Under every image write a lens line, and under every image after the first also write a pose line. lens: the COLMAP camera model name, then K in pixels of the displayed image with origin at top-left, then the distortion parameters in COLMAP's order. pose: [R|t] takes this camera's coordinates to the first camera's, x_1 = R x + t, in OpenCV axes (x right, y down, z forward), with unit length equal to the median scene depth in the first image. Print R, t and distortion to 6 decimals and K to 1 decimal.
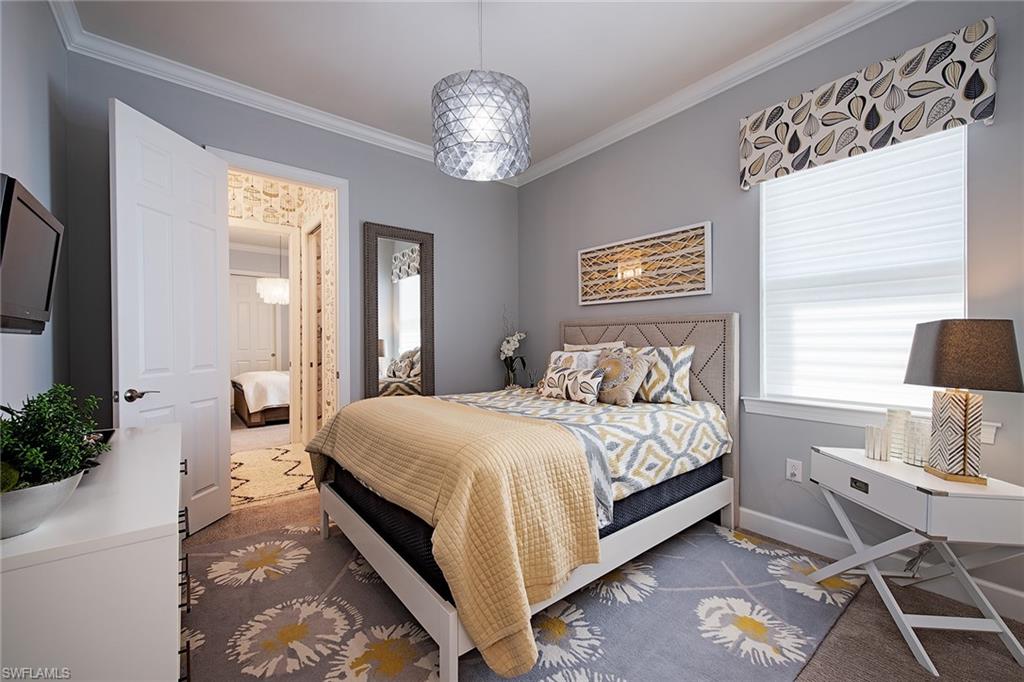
lens RADIAL K [[408.2, 0, 513.5], [0, 408.2, 346.4], [0, 0, 1]] dist [0.000342, -0.000021]
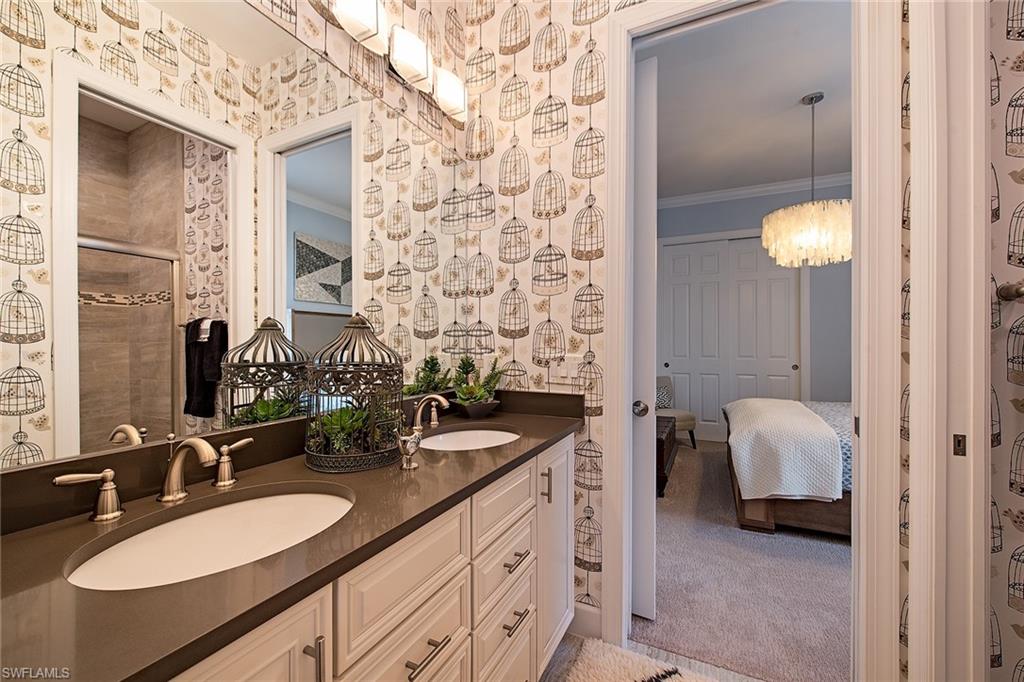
lens RADIAL K [[408.2, 0, 518.8], [0, 408.2, 346.5], [0, 0, 1]] dist [0.000342, -0.000021]
pose [[0.428296, 0.004786, -0.903626, -0.301477], [-0.011798, 0.999930, -0.000296, -0.006917], [0.903561, 0.010788, 0.428323, 0.512627]]
